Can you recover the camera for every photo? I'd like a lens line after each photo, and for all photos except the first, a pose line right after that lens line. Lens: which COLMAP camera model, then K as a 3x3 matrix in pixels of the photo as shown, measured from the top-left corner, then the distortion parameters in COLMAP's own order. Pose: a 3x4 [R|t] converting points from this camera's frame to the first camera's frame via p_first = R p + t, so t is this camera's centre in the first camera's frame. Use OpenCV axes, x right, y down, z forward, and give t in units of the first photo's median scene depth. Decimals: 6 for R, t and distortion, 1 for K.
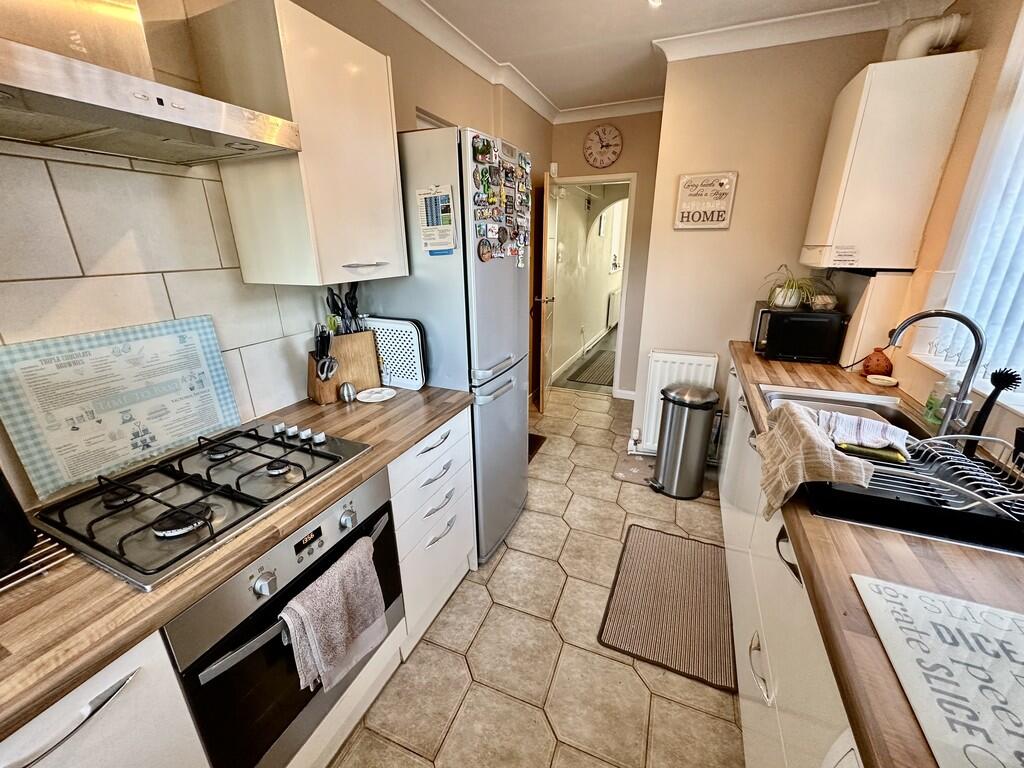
lens RADIAL K [[408.7, 0, 509.8], [0, 408.7, 381.7], [0, 0, 1]] dist [-0.000879, 0.000713]
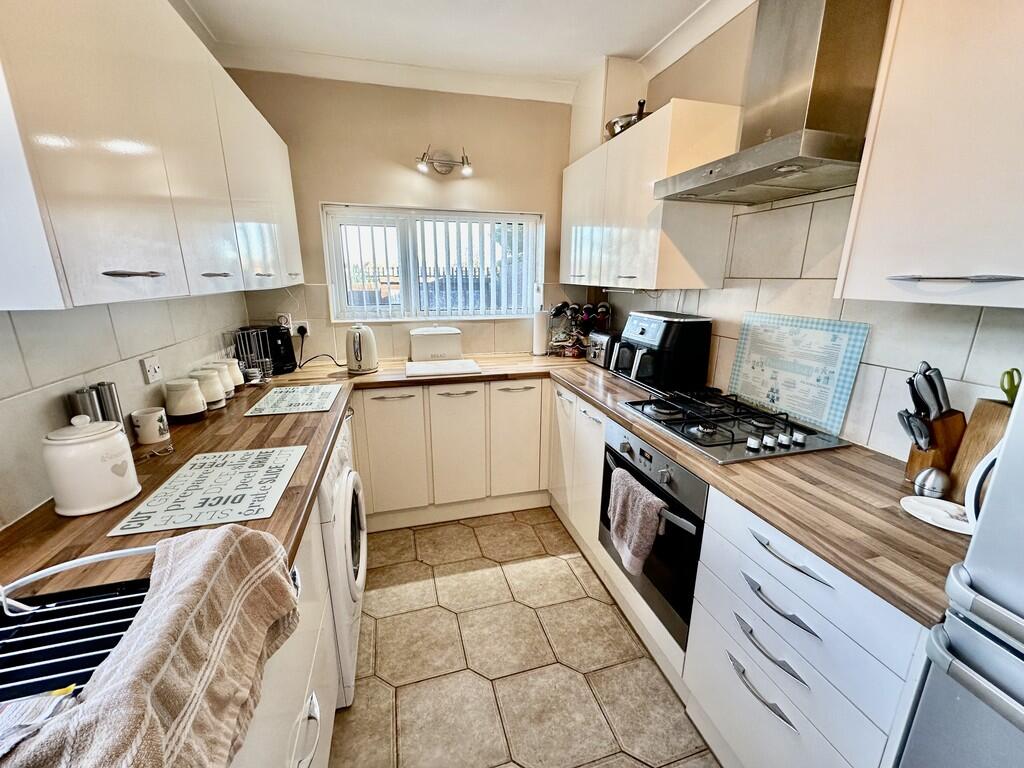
lens RADIAL K [[408.7, 0, 511.2], [0, 408.7, 382.9], [0, 0, 1]] dist [-0.000879, 0.000713]
pose [[-0.779535, 0.161610, -0.605151, 0.538730], [-0.201541, 0.850043, 0.486629, -0.332261], [0.593049, 0.501307, -0.630067, 1.122111]]
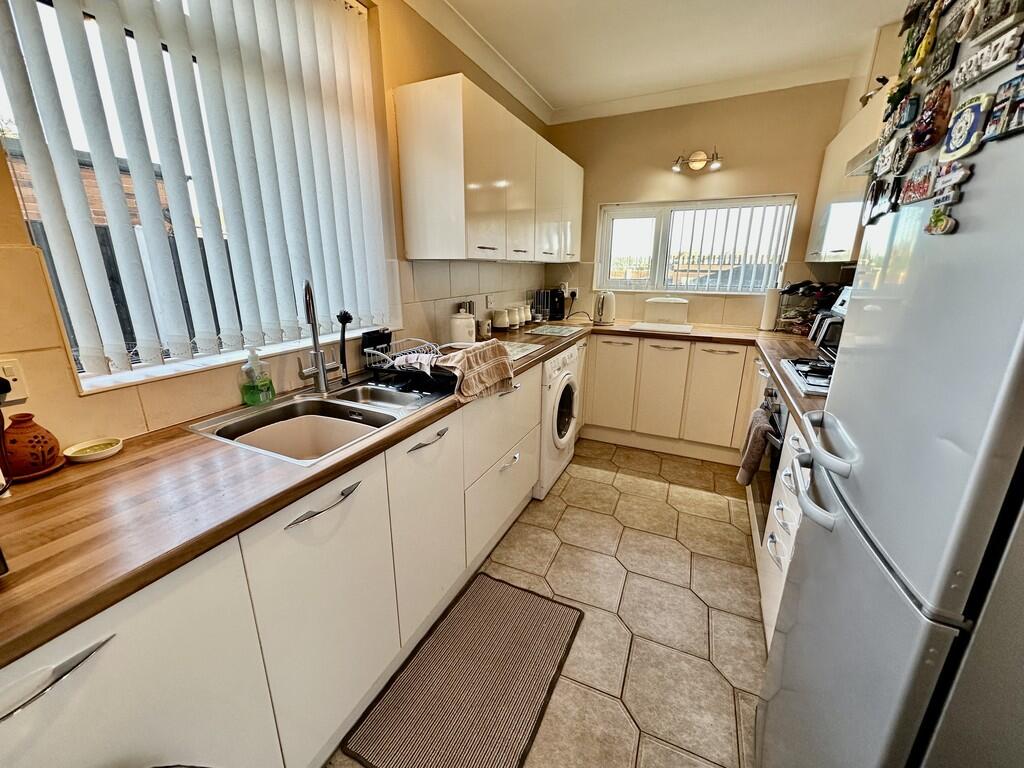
lens RADIAL K [[408.7, 0, 511.7], [0, 408.7, 382.6], [0, 0, 1]] dist [-0.000879, 0.000713]
pose [[-0.999558, -0.005859, 0.029141, 0.445298], [0.011799, 0.821609, 0.569929, -0.507719], [-0.027281, 0.570021, -0.821177, 1.829795]]
